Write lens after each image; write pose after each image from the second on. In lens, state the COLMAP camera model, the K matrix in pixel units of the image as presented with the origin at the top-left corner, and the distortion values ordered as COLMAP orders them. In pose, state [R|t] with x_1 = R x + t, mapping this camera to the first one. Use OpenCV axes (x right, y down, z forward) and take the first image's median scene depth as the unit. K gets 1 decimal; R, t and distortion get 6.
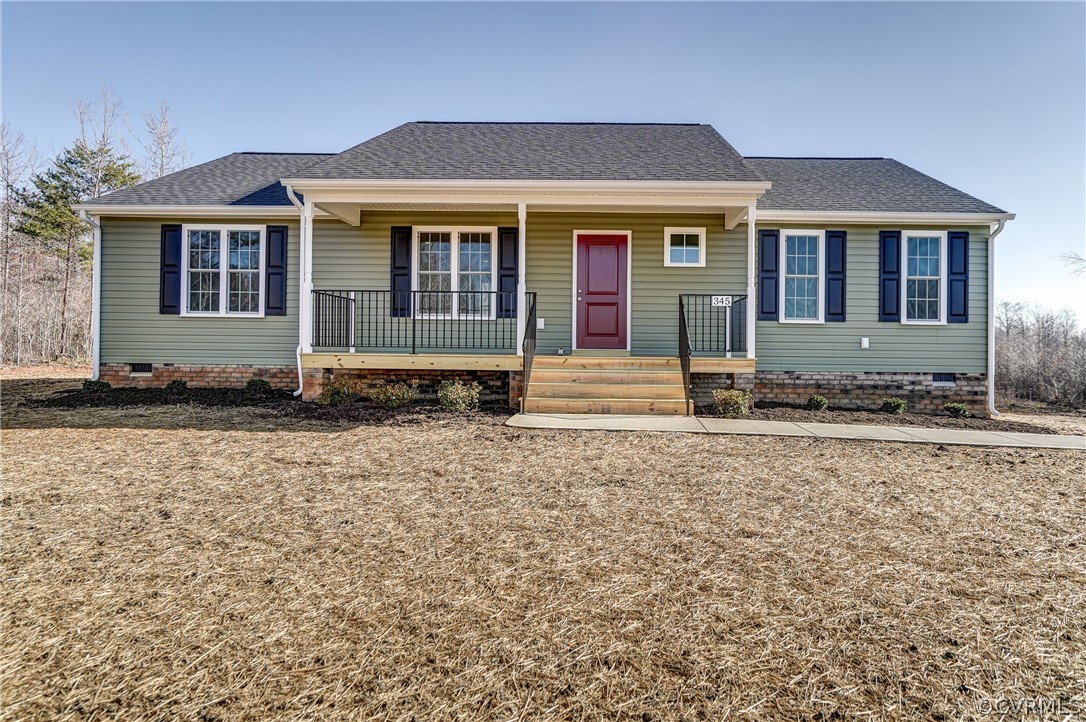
lens RADIAL K [[631.0, 0, 589.7], [0, 631.0, 342.8], [0, 0, 1]] dist [0.002624, 0.001041]
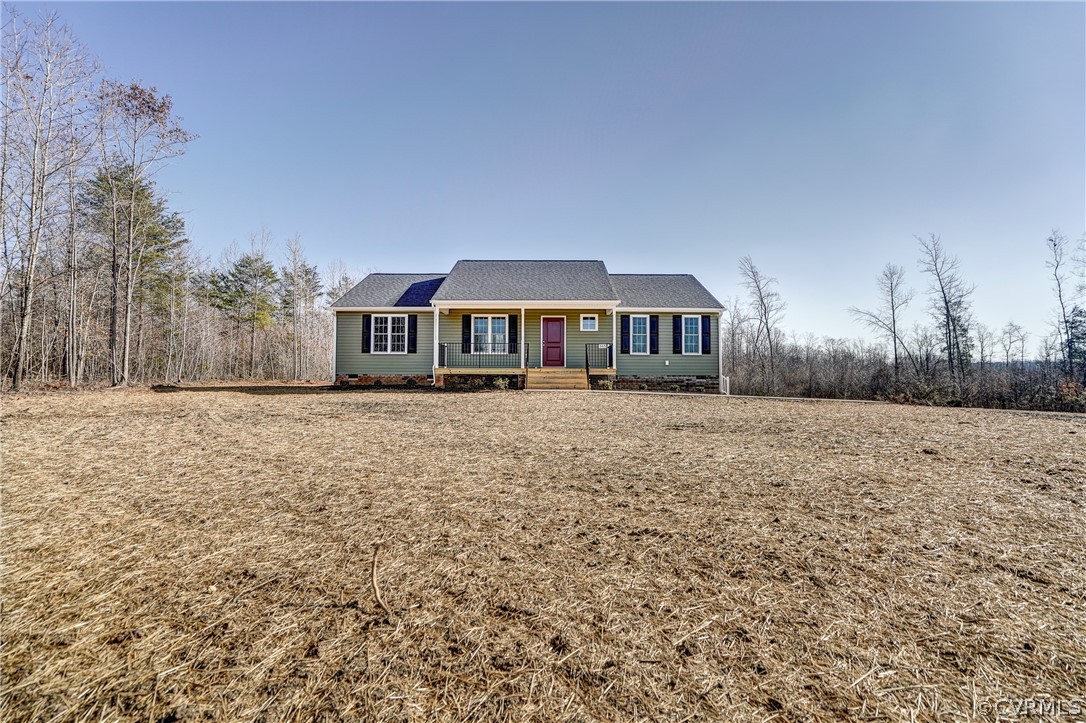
lens RADIAL K [[472.1, 0, 528.4], [0, 472.1, 360.0], [0, 0, 1]] dist [-0.001617, -0.000124]
pose [[0.999927, -0.007828, -0.009199, -0.058260], [0.007601, 0.999672, -0.024470, 0.027593], [0.009388, 0.024398, 0.999658, -0.741415]]
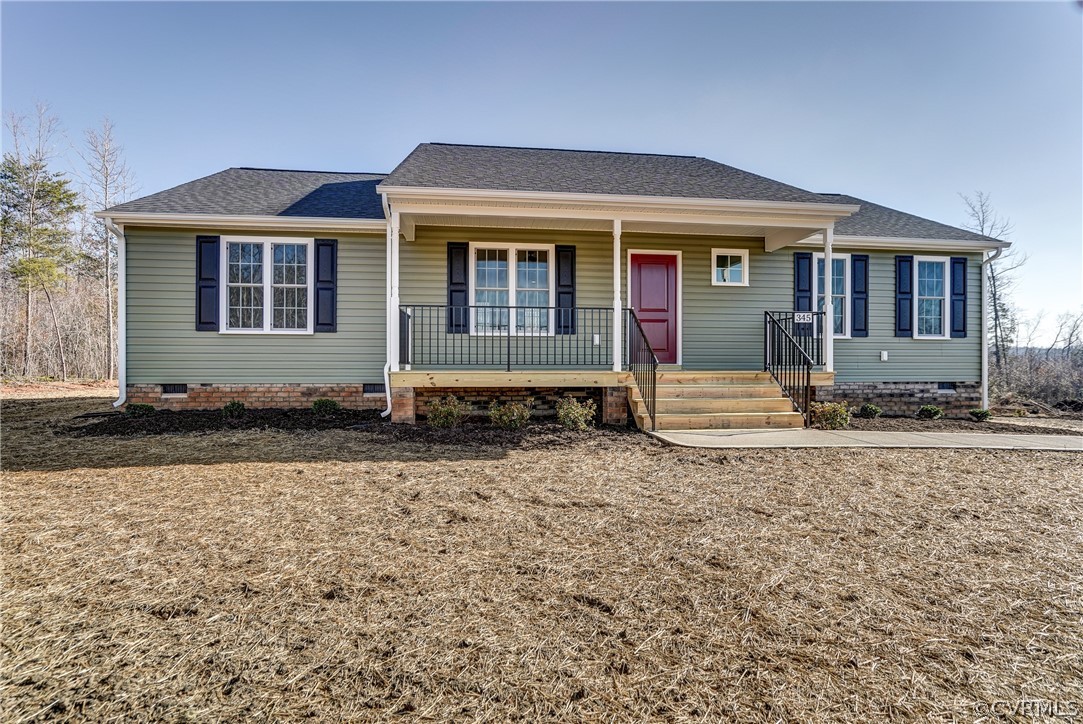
lens RADIAL K [[540.4, 0, 541.5], [0, 540.4, 362.0], [0, 0, 1]] dist [-0.002661, 0.000810]
pose [[0.990153, -0.009513, 0.139666, -0.294871], [0.007877, 0.999894, 0.012261, -0.005574], [-0.139768, -0.011040, 0.990123, 0.139572]]
